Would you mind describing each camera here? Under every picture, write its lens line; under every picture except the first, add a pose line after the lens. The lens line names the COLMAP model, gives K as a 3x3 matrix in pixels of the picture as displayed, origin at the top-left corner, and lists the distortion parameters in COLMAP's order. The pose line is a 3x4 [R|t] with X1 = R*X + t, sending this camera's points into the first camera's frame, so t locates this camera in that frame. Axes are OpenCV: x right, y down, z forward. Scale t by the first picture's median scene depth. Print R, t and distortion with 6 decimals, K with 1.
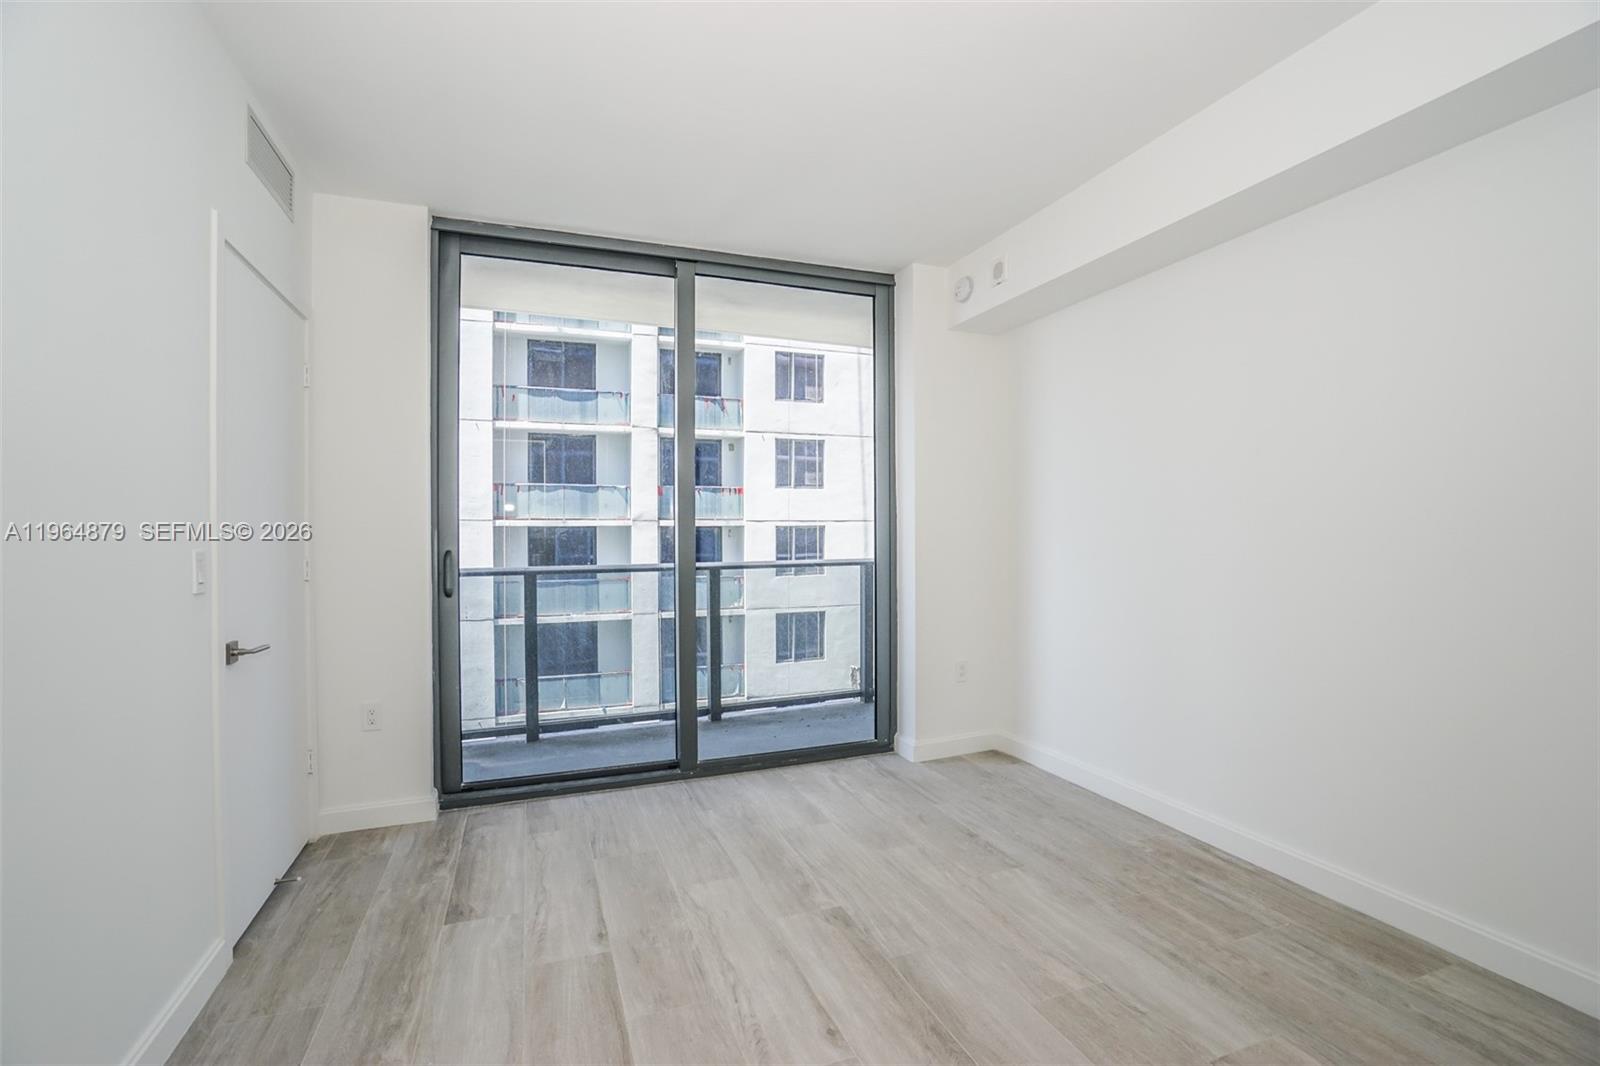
lens RADIAL K [[734.0, 0, 800.6], [0, 734.0, 525.1], [0, 0, 1]] dist [-0.054971, 0.019038]
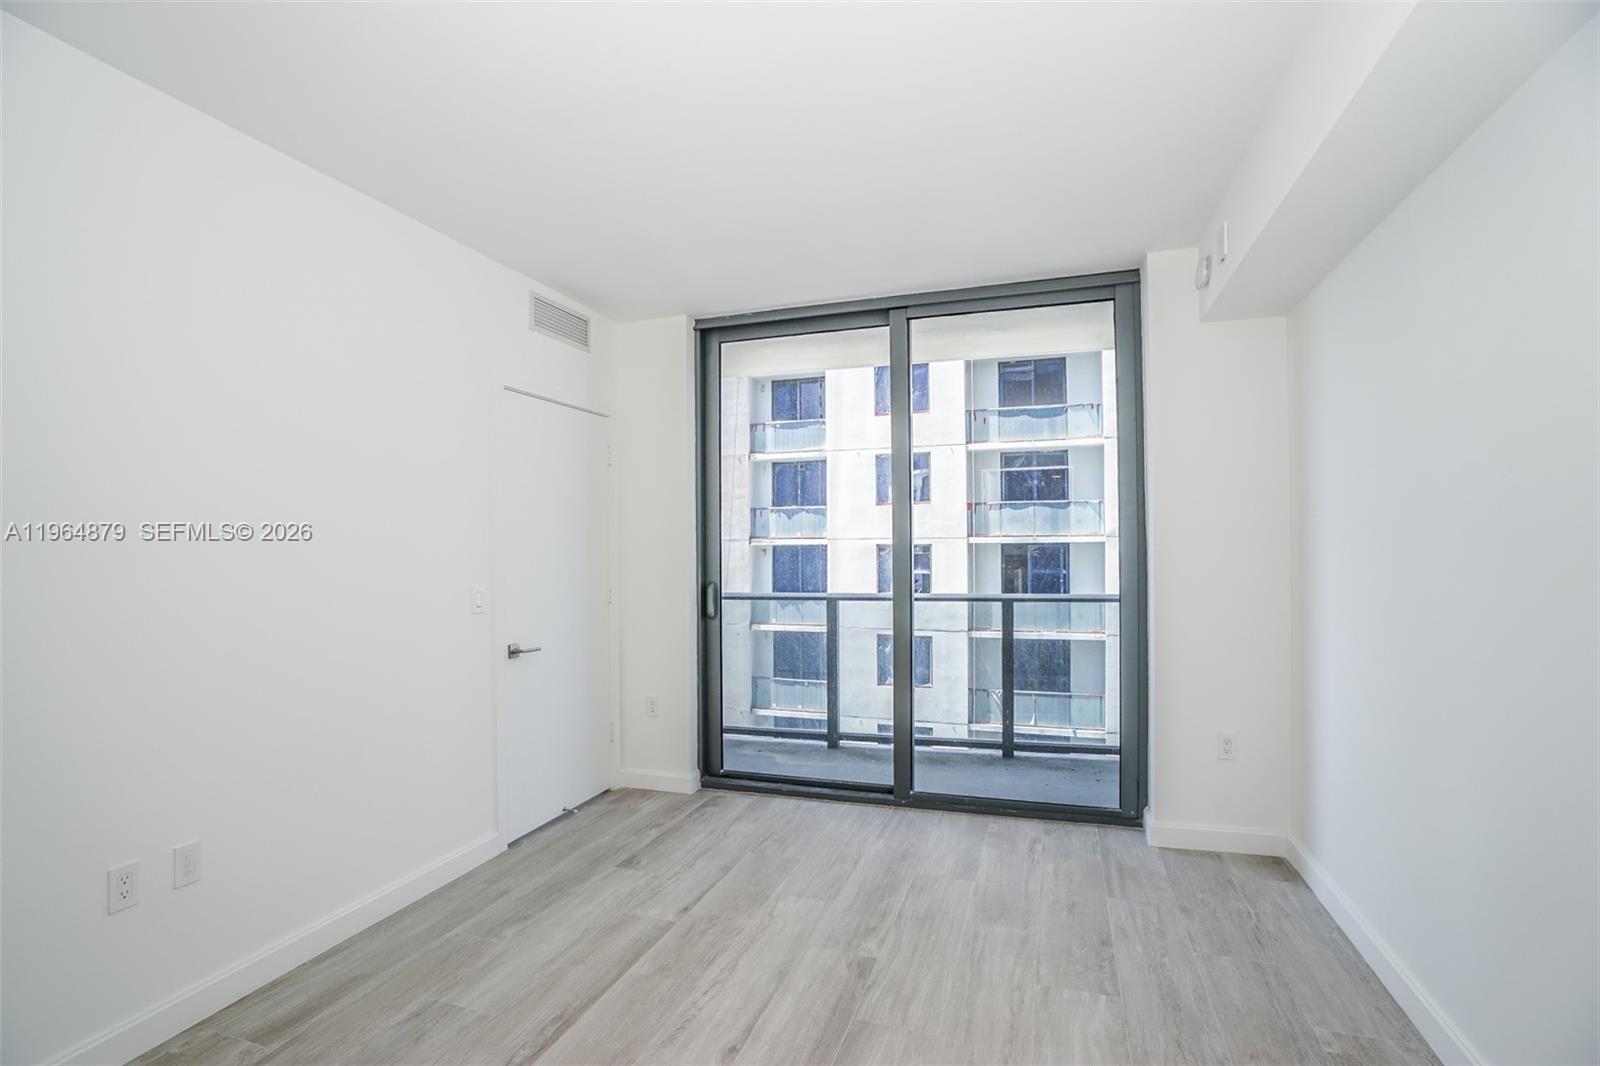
lens RADIAL K [[734.0, 0, 795.7], [0, 734.0, 526.8], [0, 0, 1]] dist [-0.054971, 0.019038]
pose [[0.768057, -0.018117, -0.640125, 0.426097], [0.008607, 0.999801, -0.017969, -0.034362], [0.640324, 0.008291, 0.768060, 0.112439]]
